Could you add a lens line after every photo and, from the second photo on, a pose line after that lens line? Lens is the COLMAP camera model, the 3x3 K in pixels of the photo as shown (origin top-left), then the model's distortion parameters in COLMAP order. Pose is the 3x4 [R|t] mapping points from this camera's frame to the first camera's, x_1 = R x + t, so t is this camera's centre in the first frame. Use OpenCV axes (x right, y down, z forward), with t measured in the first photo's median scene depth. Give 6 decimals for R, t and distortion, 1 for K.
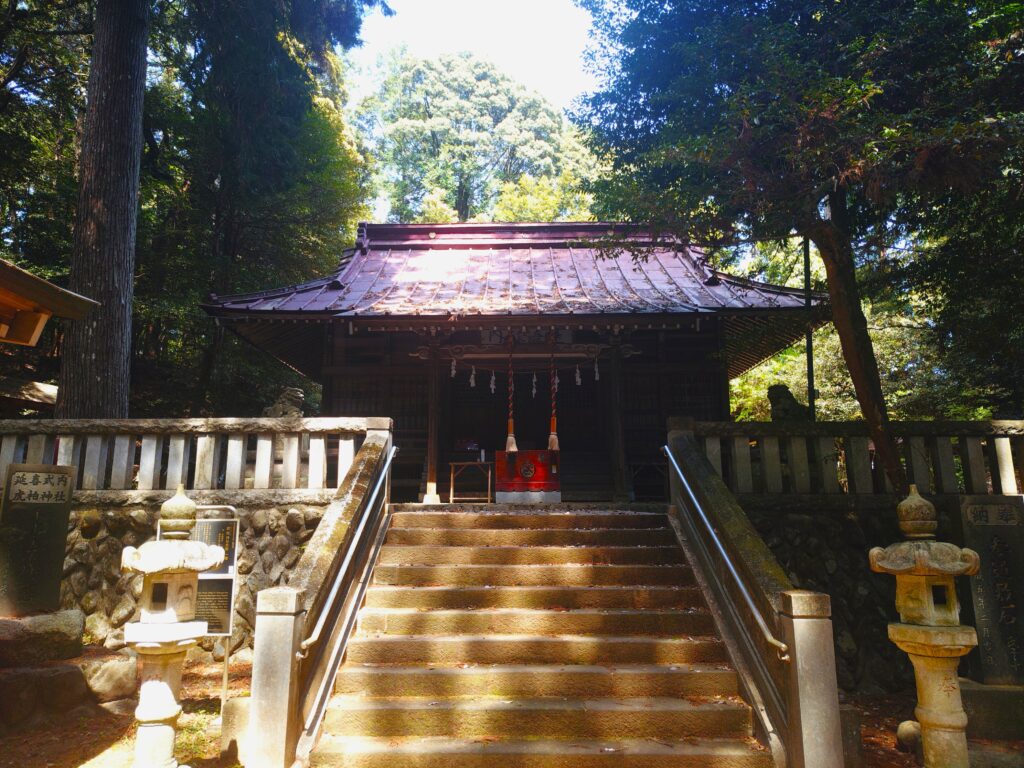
lens RADIAL K [[702.4, 0, 512.0], [0, 702.4, 384.0], [0, 0, 1]] dist [-0.000919, -0.000978]
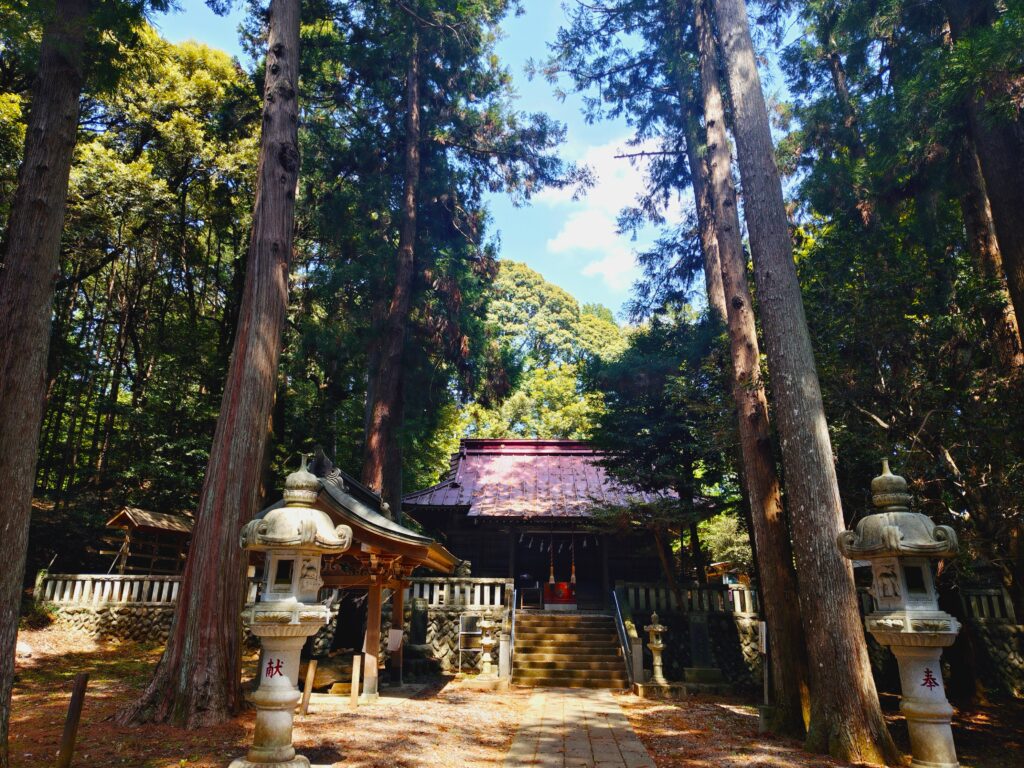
lens RADIAL K [[702.4, 0, 512.0], [0, 702.4, 384.0], [0, 0, 1]] dist [-0.000919, -0.000978]
pose [[0.999580, 0.007222, -0.028069, -0.019939], [-0.010854, 0.991263, -0.131450, -0.063996], [0.026875, 0.131699, 0.990925, -0.336047]]
